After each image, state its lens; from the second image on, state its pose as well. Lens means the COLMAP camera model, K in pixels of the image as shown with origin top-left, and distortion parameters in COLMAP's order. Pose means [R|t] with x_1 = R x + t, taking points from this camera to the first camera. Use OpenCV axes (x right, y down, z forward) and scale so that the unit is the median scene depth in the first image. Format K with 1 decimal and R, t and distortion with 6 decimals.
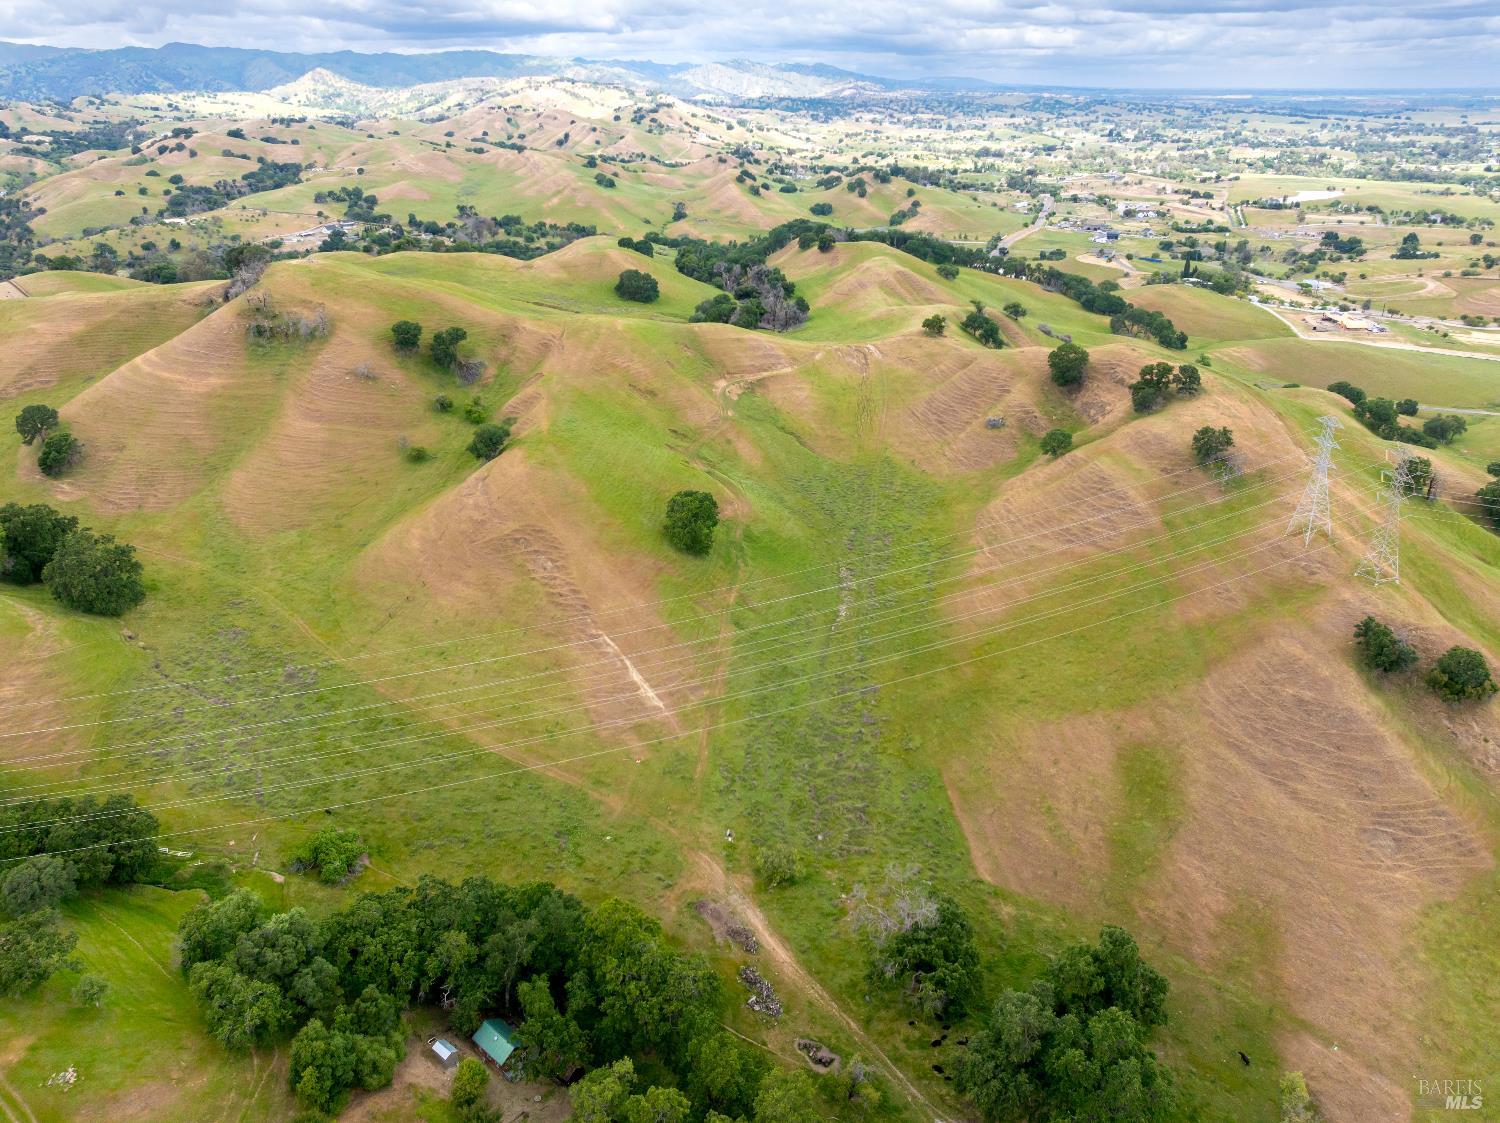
lens RADIAL K [[1058.1, 0, 750.0], [0, 1058.1, 561.5], [0, 0, 1]] dist [-0.069749, 0.040653]
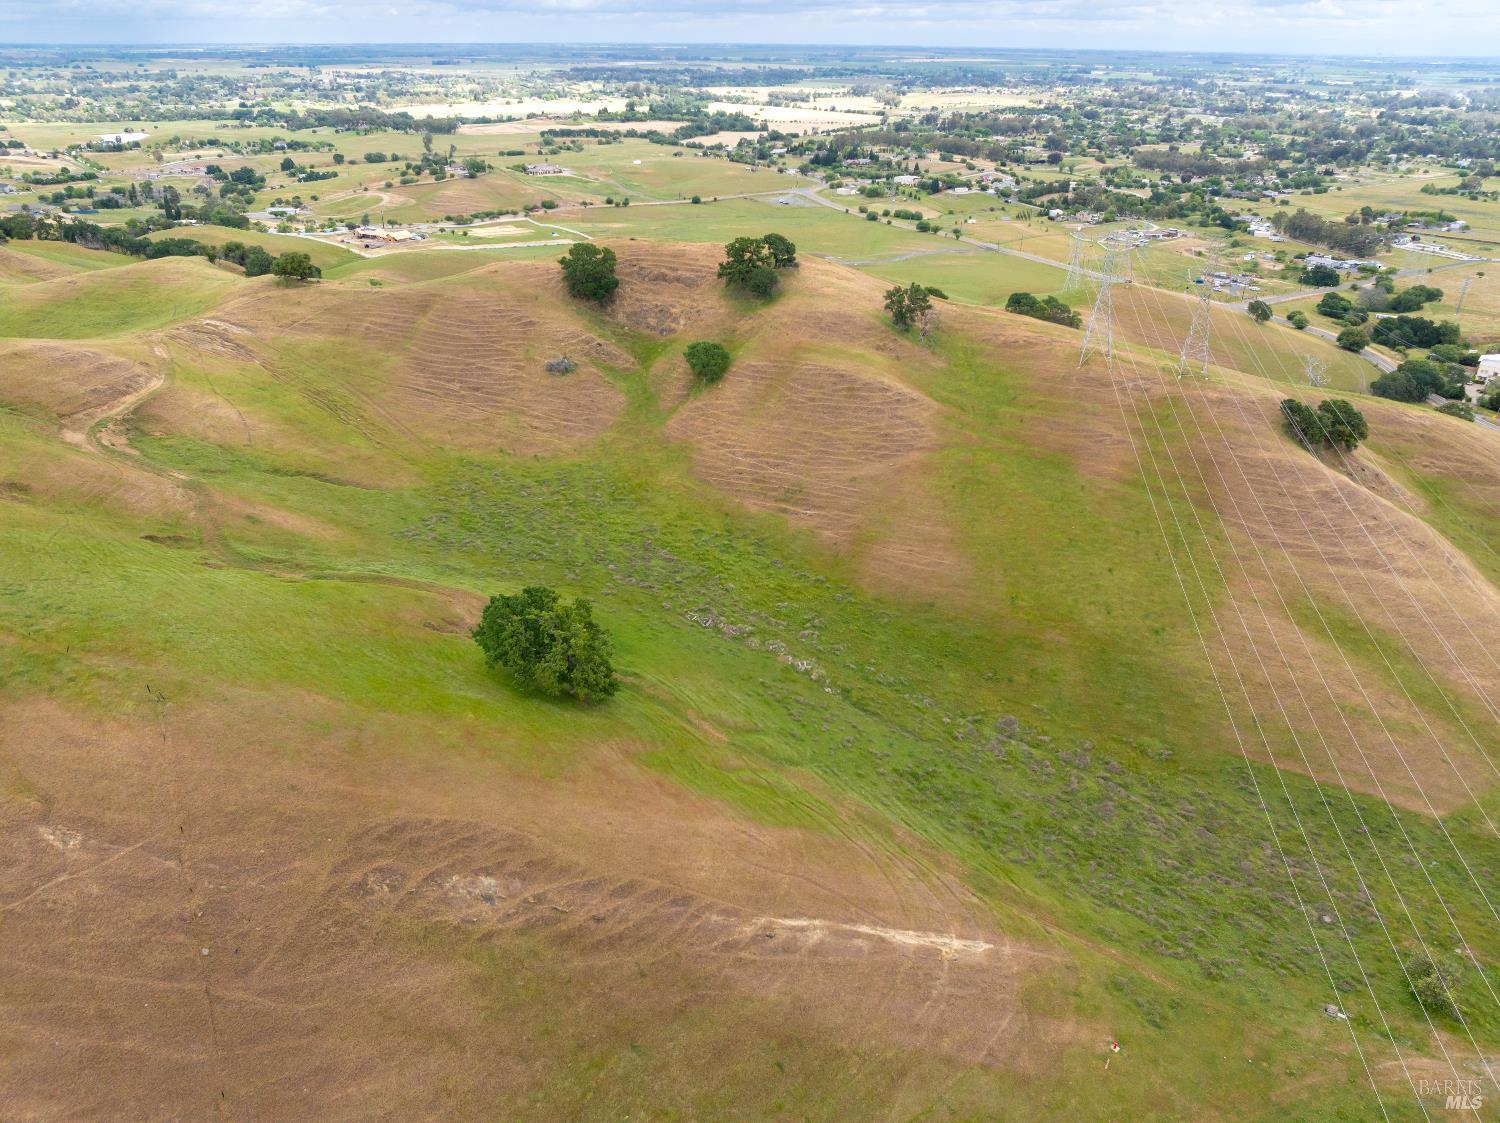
lens RADIAL K [[1058.1, 0, 750.0], [0, 1058.1, 561.5], [0, 0, 1]] dist [-0.069749, 0.040653]
pose [[0.481429, -0.374348, 0.792521, -0.074722], [0.343292, 0.912498, 0.222482, -0.029501], [-0.806459, 0.164957, 0.567814, 0.122634]]
